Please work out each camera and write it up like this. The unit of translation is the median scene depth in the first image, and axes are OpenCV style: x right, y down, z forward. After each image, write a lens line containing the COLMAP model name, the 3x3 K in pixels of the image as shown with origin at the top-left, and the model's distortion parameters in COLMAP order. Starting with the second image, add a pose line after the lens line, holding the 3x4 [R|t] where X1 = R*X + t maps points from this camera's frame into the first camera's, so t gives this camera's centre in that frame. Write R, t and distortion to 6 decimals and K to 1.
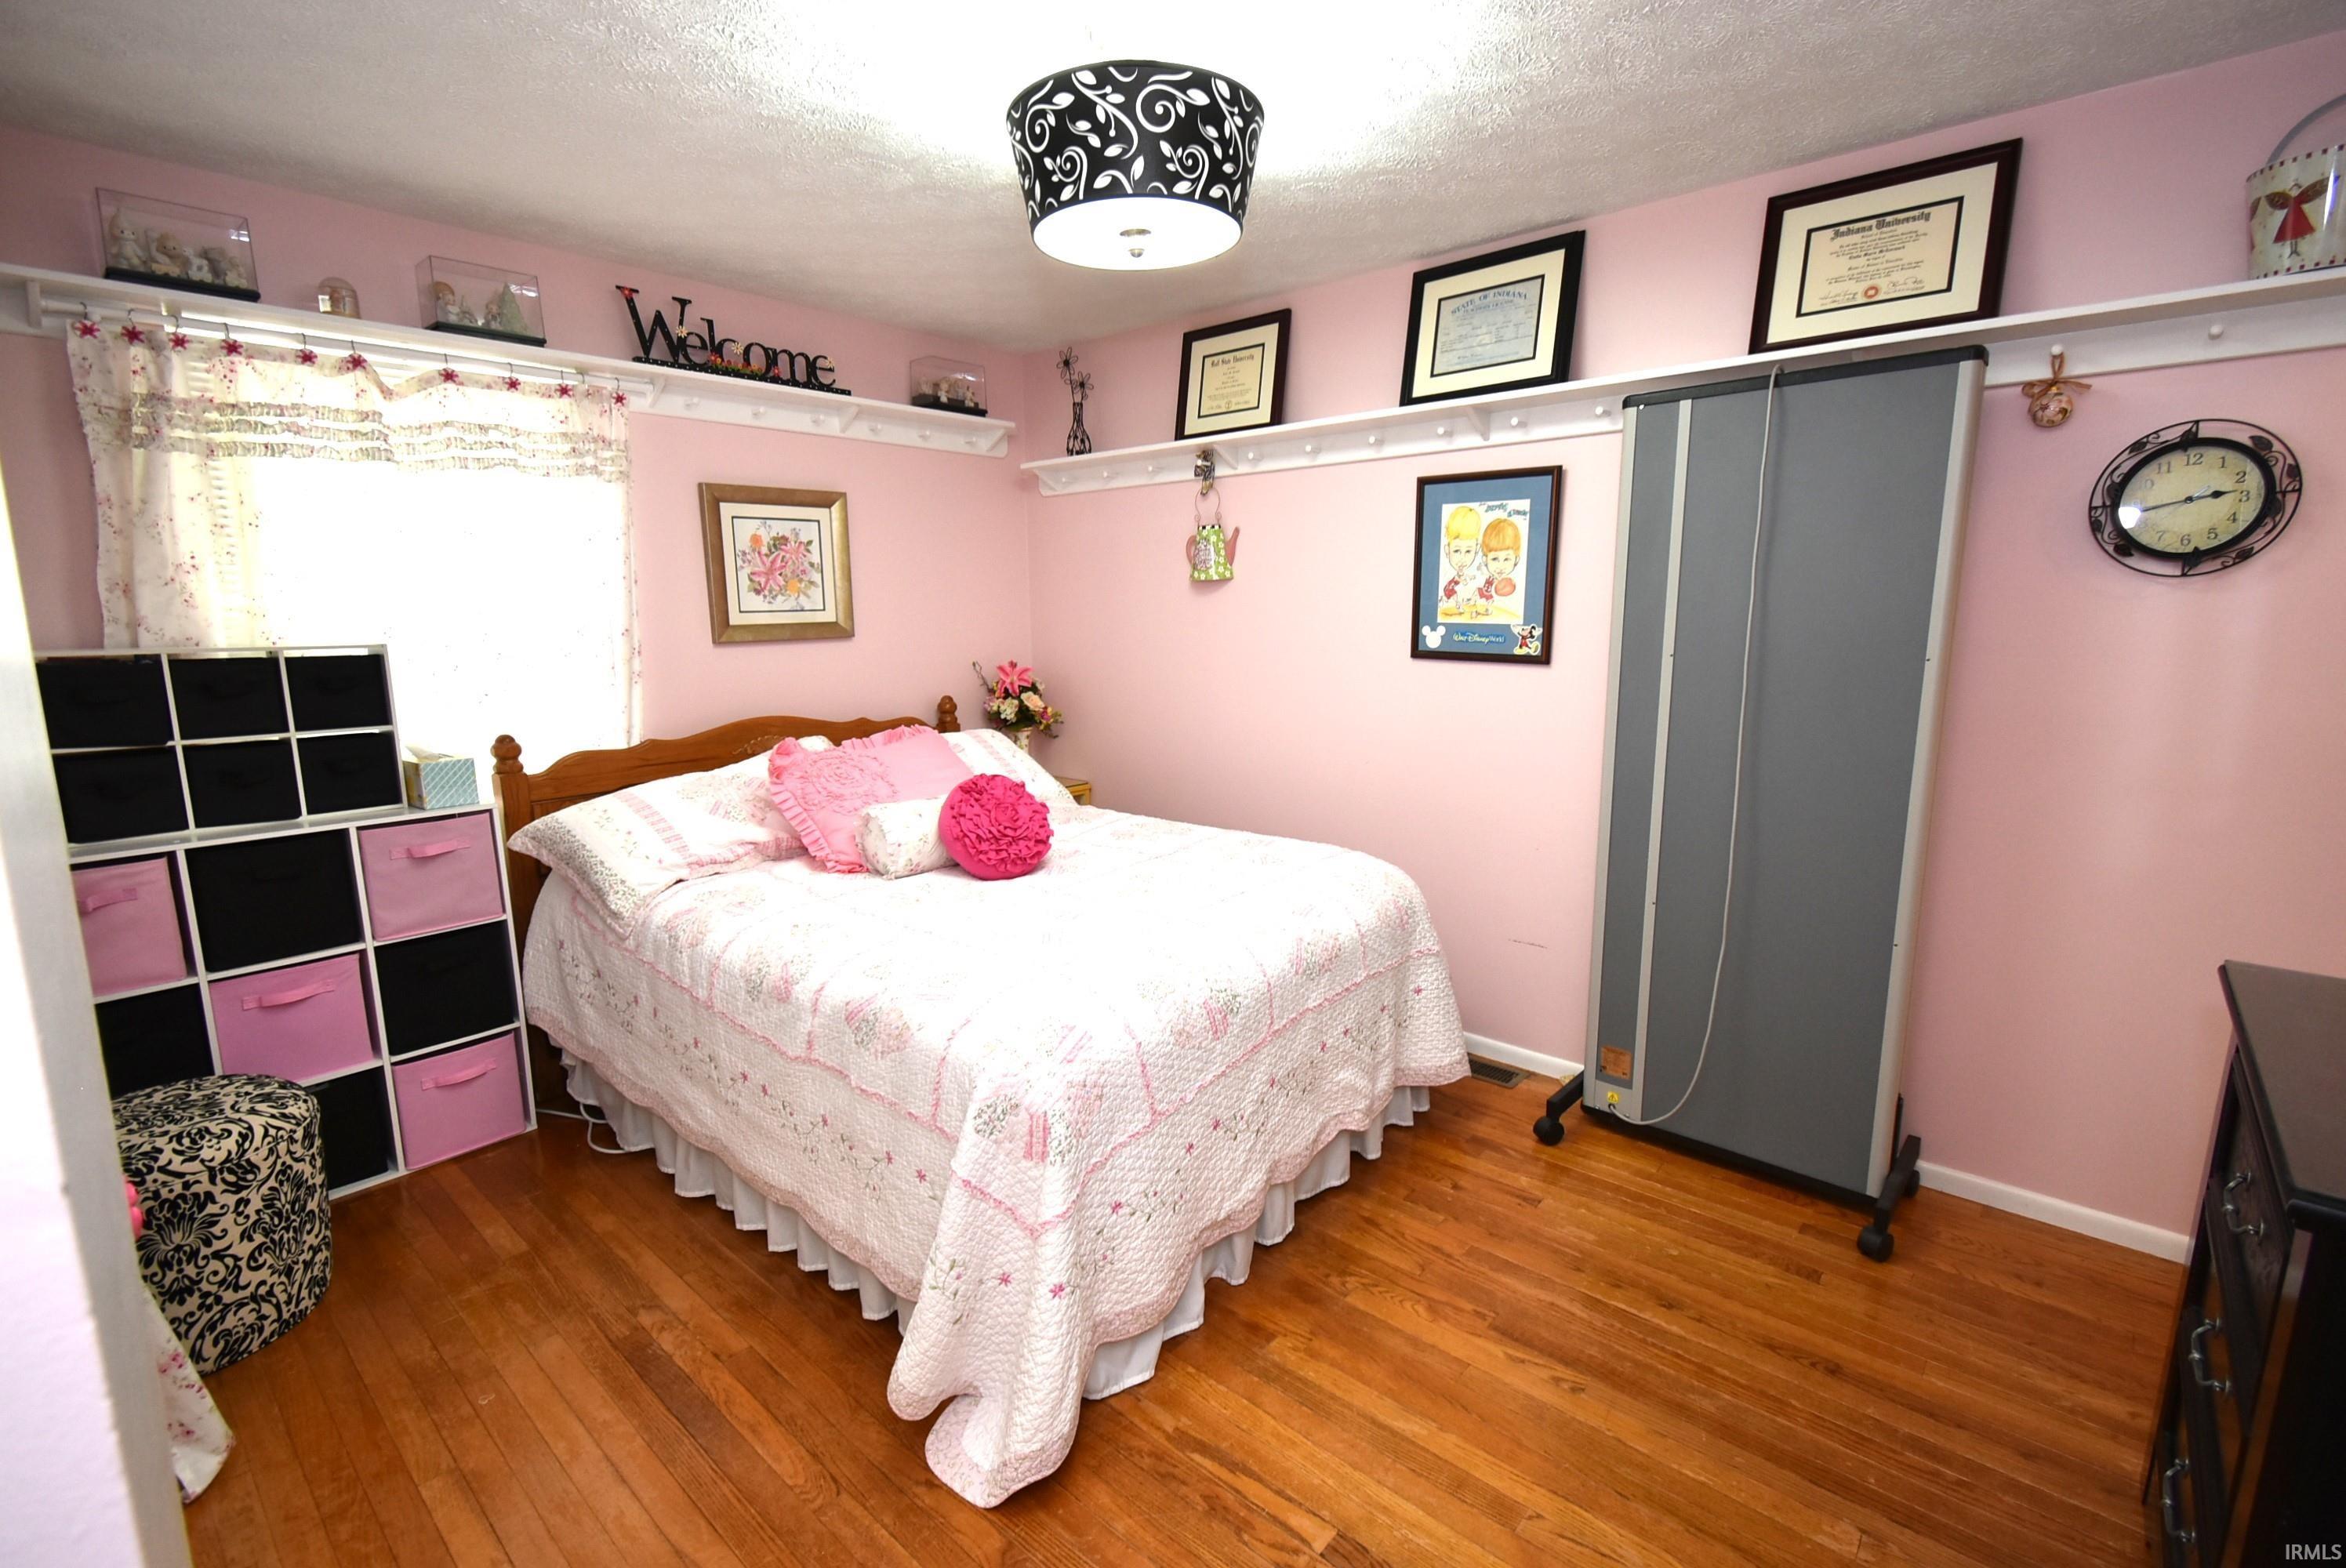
lens RADIAL K [[1034.9, 0, 1172.8], [0, 1034.9, 783.7], [0, 0, 1]] dist [0.007892, -0.003124]
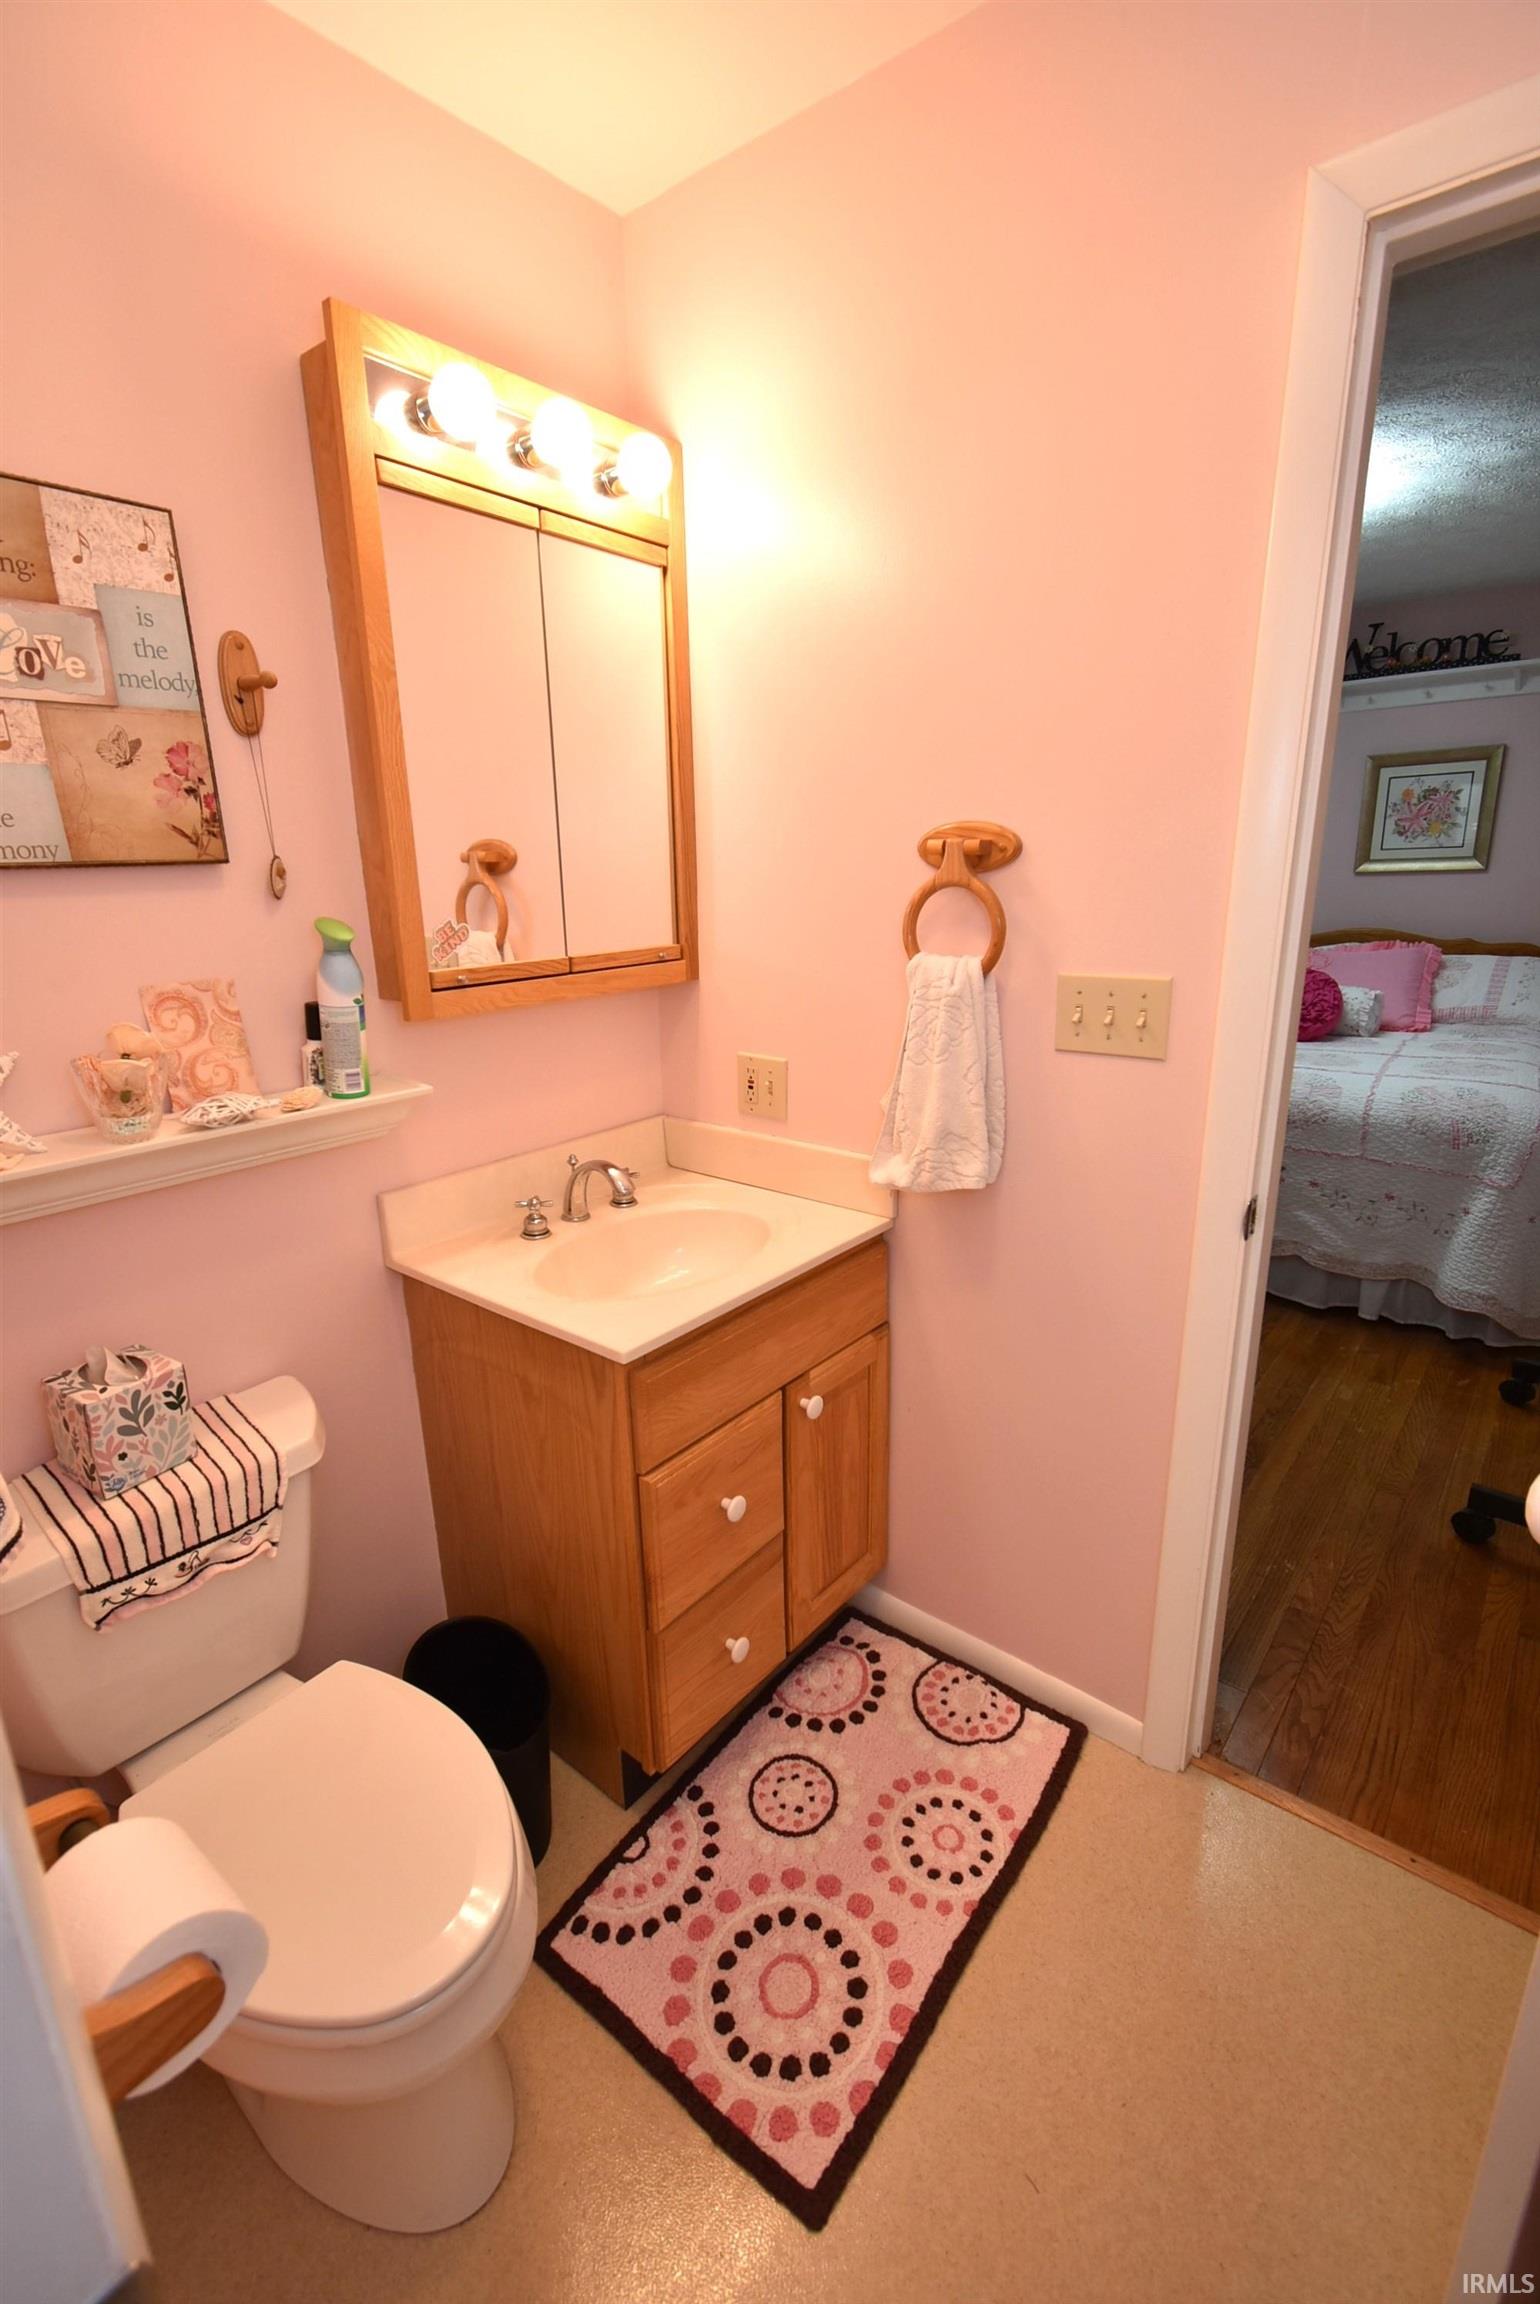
lens RADIAL K [[1016.5, 0, 763.8], [0, 1016.5, 1149.6], [0, 0, 1]] dist [0.007892, -0.003124]
pose [[0.035766, 0.279425, -0.959501, 1.423609], [-0.147471, 0.951080, 0.271476, -0.050955], [0.988419, 0.131789, 0.075223, 0.216636]]
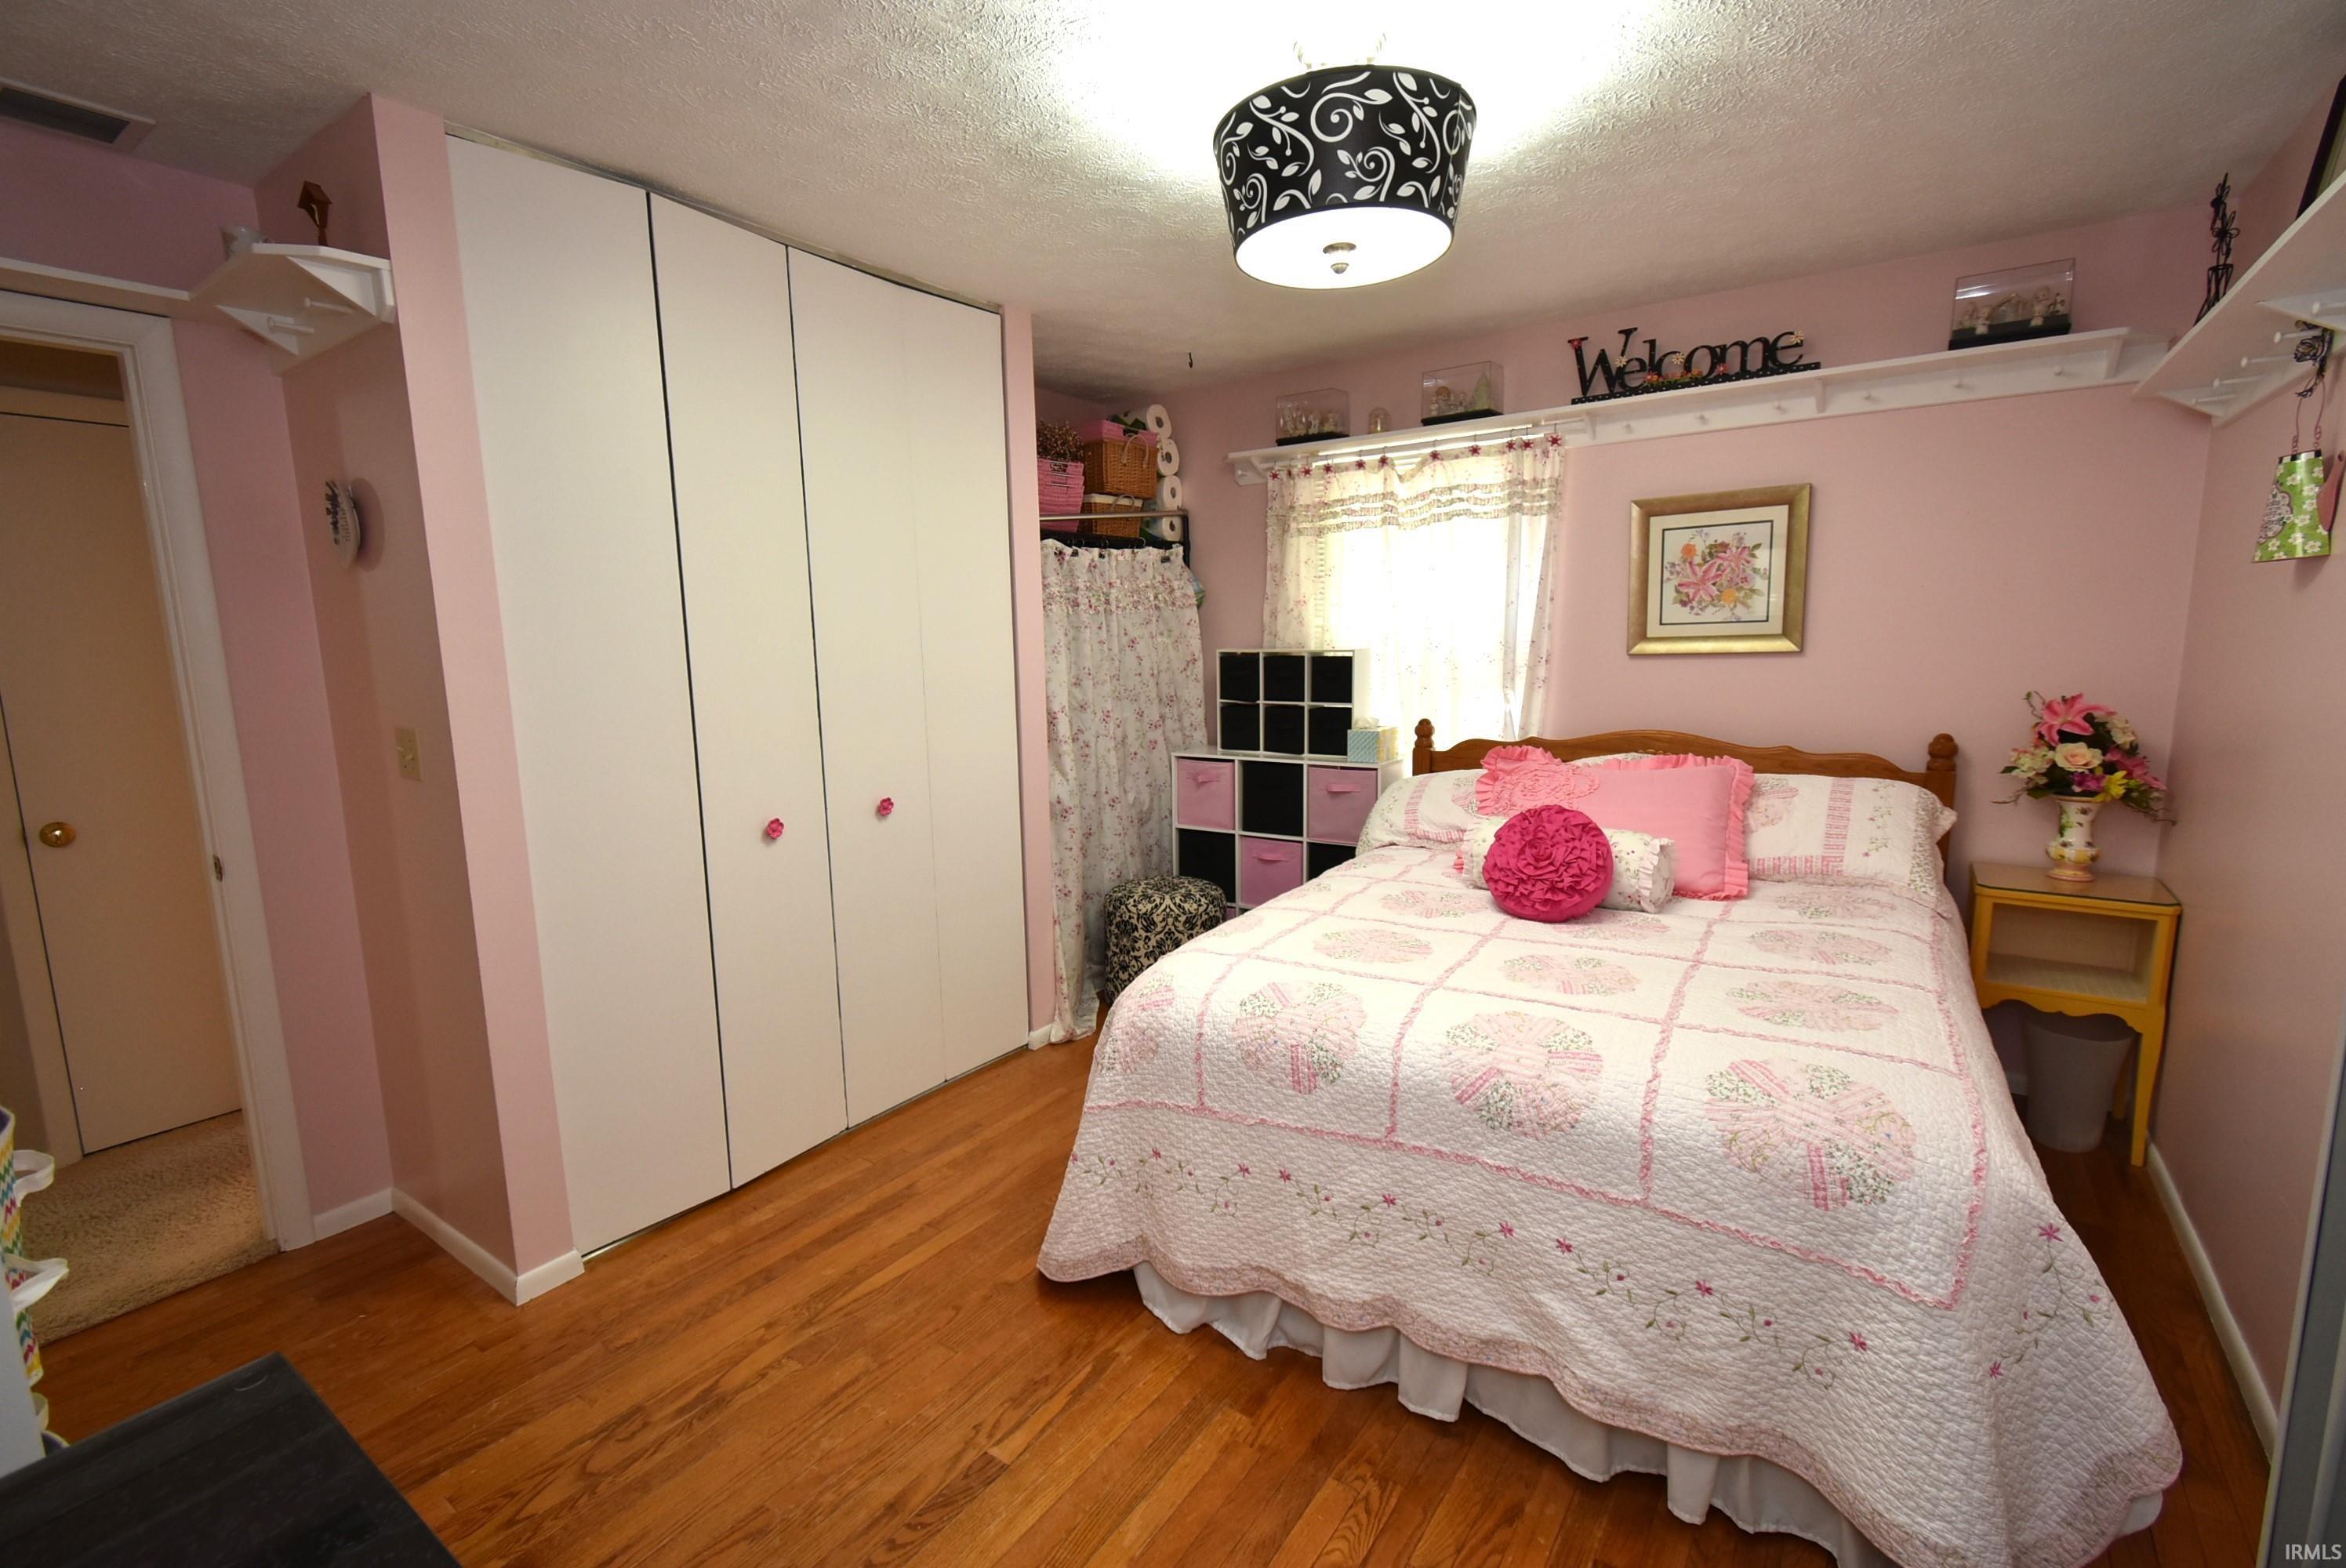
lens RADIAL K [[1034.9, 0, 1176.5], [0, 1034.9, 784.1], [0, 0, 1]] dist [0.007892, -0.003124]
pose [[0.110685, 0.150874, -0.982337, 0.798443], [-0.148794, 0.979786, 0.133716, -0.117979], [0.982654, 0.131366, 0.130897, 0.642551]]
